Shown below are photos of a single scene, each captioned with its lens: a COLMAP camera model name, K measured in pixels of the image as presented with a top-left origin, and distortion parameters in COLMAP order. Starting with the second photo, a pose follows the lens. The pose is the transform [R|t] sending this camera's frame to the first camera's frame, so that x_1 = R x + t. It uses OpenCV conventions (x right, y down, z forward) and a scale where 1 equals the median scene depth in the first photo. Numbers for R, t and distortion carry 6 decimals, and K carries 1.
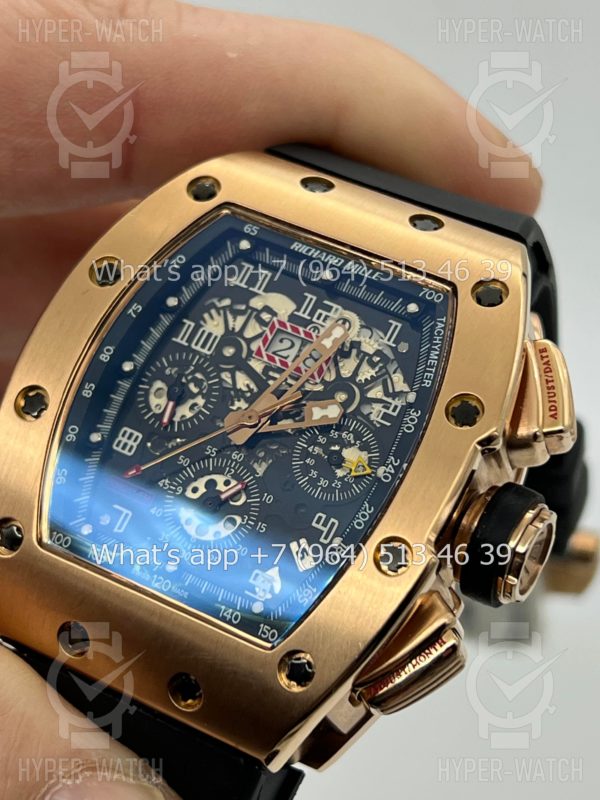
lens RADIAL K [[1875.0, 0, 300.0], [0, 1875.0, 400.0], [0, 0, 1]] dist [0.163926, 0.379756]
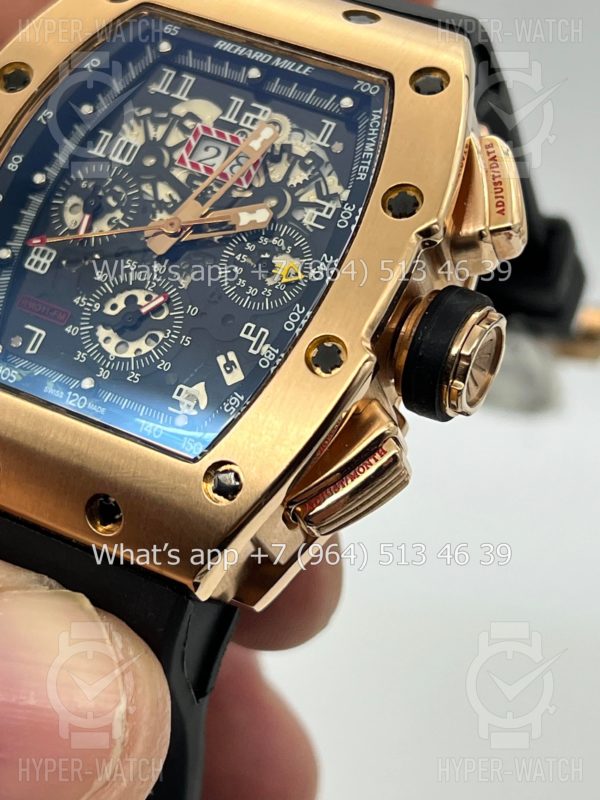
lens RADIAL K [[1875.0, 0, 300.0], [0, 1875.0, 400.0], [0, 0, 1]] dist [0.163926, 0.379756]
pose [[0.999781, -0.020566, 0.003808, 0.030725], [0.020643, 0.999557, -0.021431, 0.115527], [-0.003365, 0.021505, 0.999763, 0.082103]]
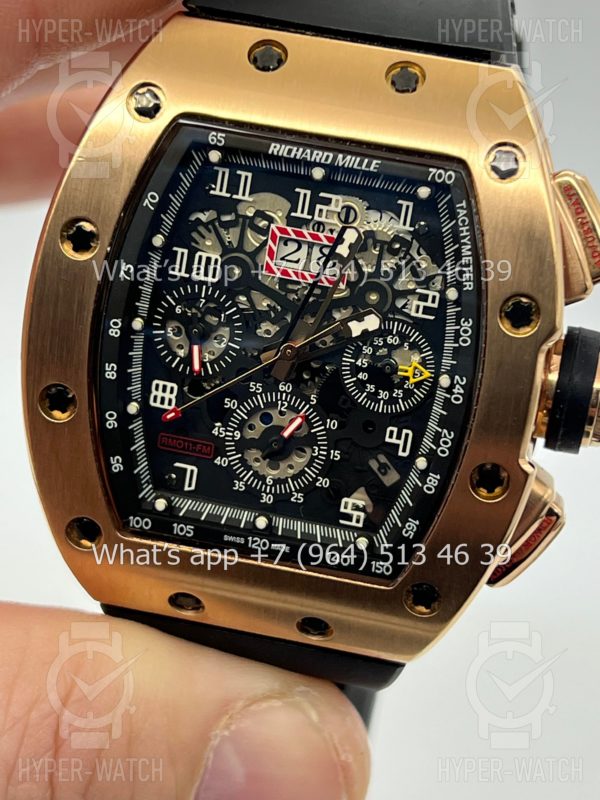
lens RADIAL K [[1875.0, 0, 300.0], [0, 1875.0, 400.0], [0, 0, 1]] dist [0.163926, 0.379756]
pose [[0.948195, -0.317194, 0.017731, -0.045200], [0.267521, 0.827318, 0.493940, -0.432695], [-0.171344, -0.463608, 0.869315, 0.168785]]
